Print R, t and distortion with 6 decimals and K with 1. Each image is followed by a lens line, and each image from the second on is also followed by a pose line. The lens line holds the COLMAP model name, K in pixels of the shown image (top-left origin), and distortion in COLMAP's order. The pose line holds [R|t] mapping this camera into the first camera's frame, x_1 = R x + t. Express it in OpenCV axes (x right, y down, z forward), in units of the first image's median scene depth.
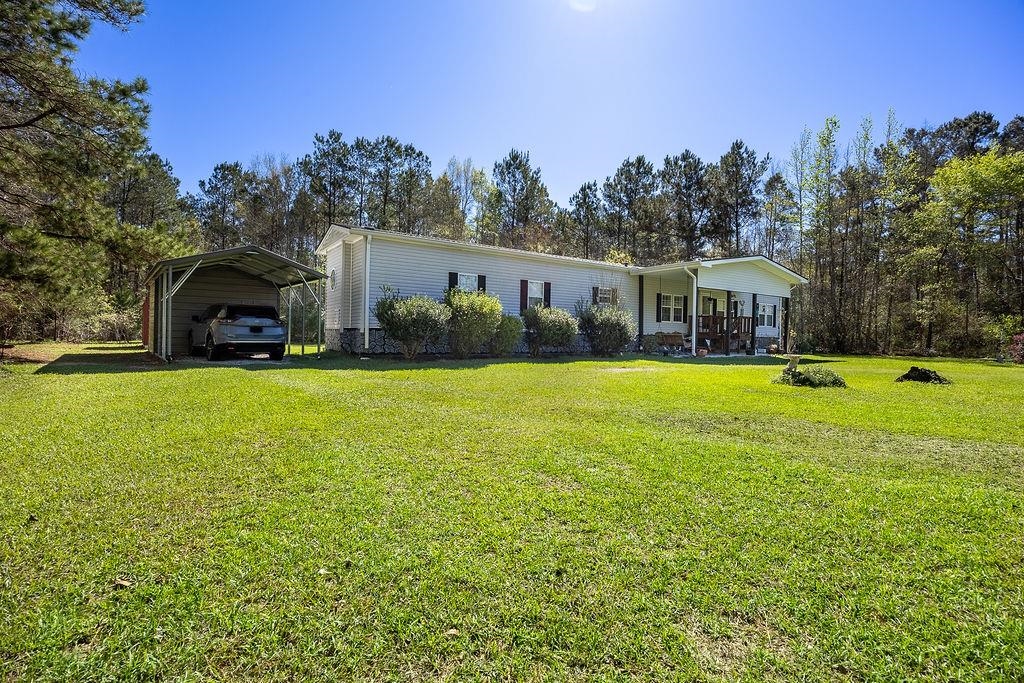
lens RADIAL K [[483.1, 0, 512.3], [0, 483.1, 340.0], [0, 0, 1]] dist [-0.006230, -0.000414]
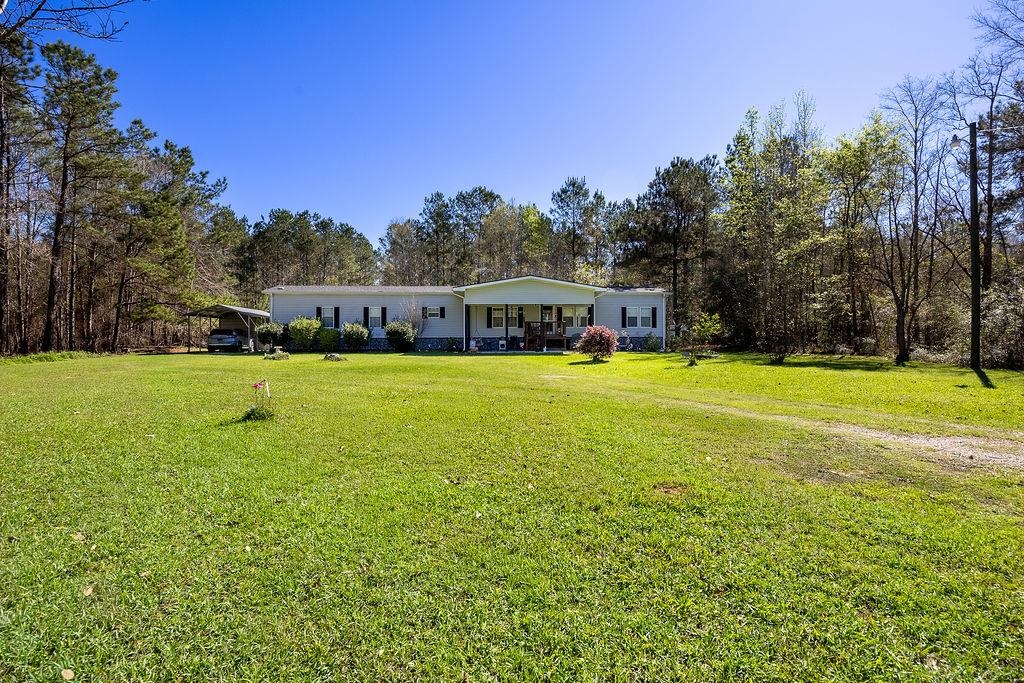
lens RADIAL K [[483.1, 0, 511.0], [0, 483.1, 344.1], [0, 0, 1]] dist [-0.006230, -0.000414]
pose [[0.849951, -0.011346, -0.526739, 1.095909], [0.012824, 0.999917, -0.000845, 0.011959], [0.526705, -0.006037, 0.850026, -0.147812]]
